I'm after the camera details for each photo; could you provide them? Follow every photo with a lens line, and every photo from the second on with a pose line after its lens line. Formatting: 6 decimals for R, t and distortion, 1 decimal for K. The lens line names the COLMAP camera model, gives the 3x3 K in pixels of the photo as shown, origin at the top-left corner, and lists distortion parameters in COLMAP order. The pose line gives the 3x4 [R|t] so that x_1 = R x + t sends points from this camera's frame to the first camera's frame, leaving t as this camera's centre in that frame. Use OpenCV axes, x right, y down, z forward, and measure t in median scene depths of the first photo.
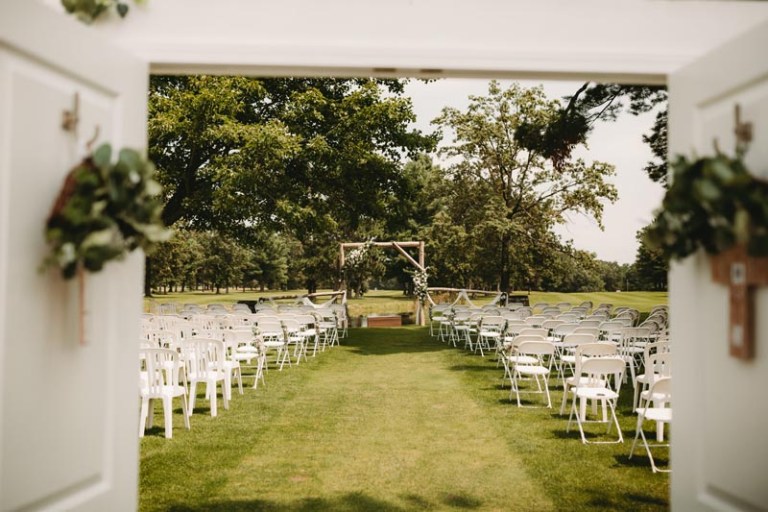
lens RADIAL K [[780.1, 0, 382.7], [0, 780.1, 253.9], [0, 0, 1]] dist [0.016287, 0.000000]
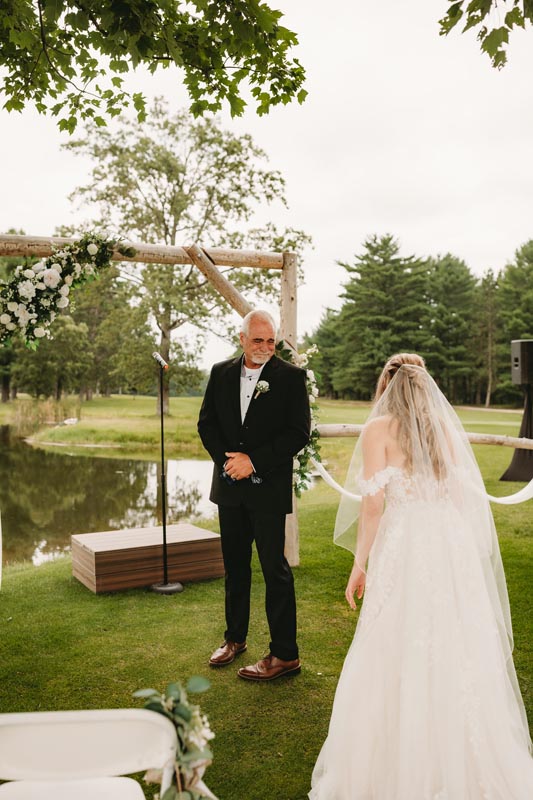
lens RADIAL K [[812.6, 0, 260.1], [0, 812.6, 401.4], [0, 0, 1]] dist [0.016287, 0.000000]
pose [[0.934721, 0.010745, 0.355220, -0.025265], [-0.030408, 0.998295, 0.049817, 0.008073], [-0.354079, -0.057367, 0.933455, 0.274636]]
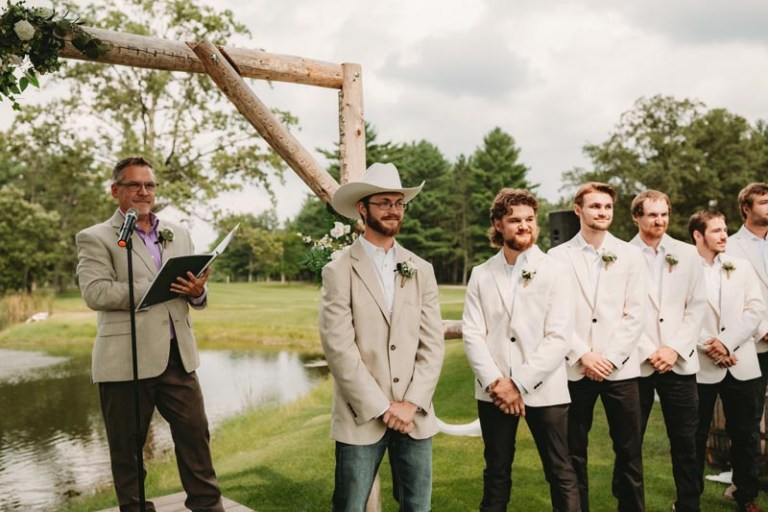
lens RADIAL K [[780.1, 0, 384.0], [0, 780.1, 261.9], [0, 0, 1]] dist [0.016287, 0.000000]
pose [[0.855822, -0.004554, 0.517250, -0.015635], [-0.005267, 0.999833, 0.017518, 0.010001], [-0.517243, -0.017717, 0.855655, 0.318547]]
